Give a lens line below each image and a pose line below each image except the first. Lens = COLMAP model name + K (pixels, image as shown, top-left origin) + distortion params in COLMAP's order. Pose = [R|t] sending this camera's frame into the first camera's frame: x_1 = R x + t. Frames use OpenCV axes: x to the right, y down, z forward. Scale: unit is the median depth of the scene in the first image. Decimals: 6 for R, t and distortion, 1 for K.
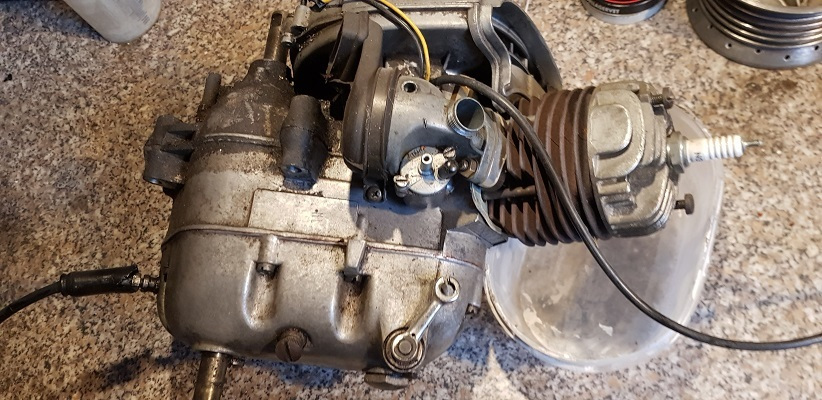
lens RADIAL K [[687.7, 0, 423.7], [0, 687.7, 217.4], [0, 0, 1]] dist [0.051229, -0.149002]
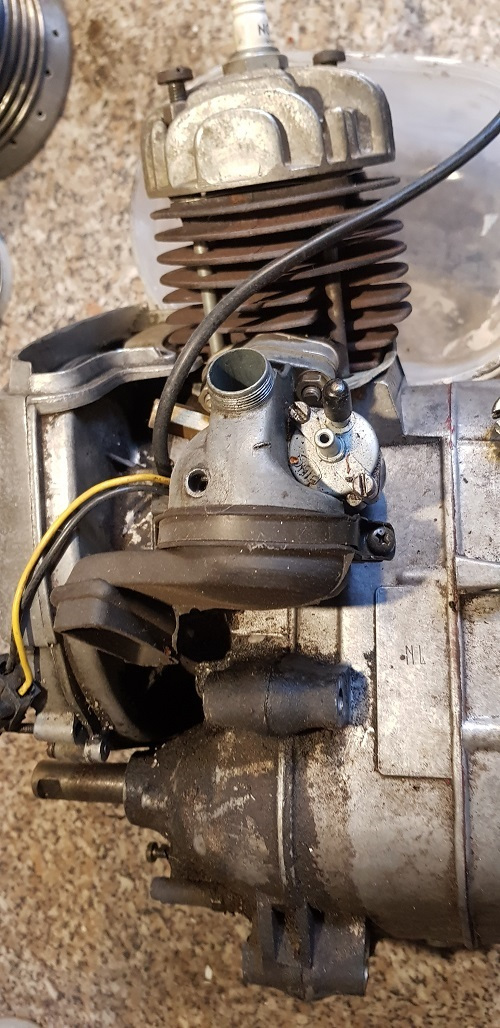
lens RADIAL K [[860.0, 0, 269.9], [0, 860.0, 476.7], [0, 0, 1]] dist [0.051229, -0.149002]
pose [[-0.098780, -0.978798, 0.179433, -0.093800], [0.993579, -0.087017, 0.072306, -0.116796], [-0.055160, 0.185424, 0.981109, 0.207332]]
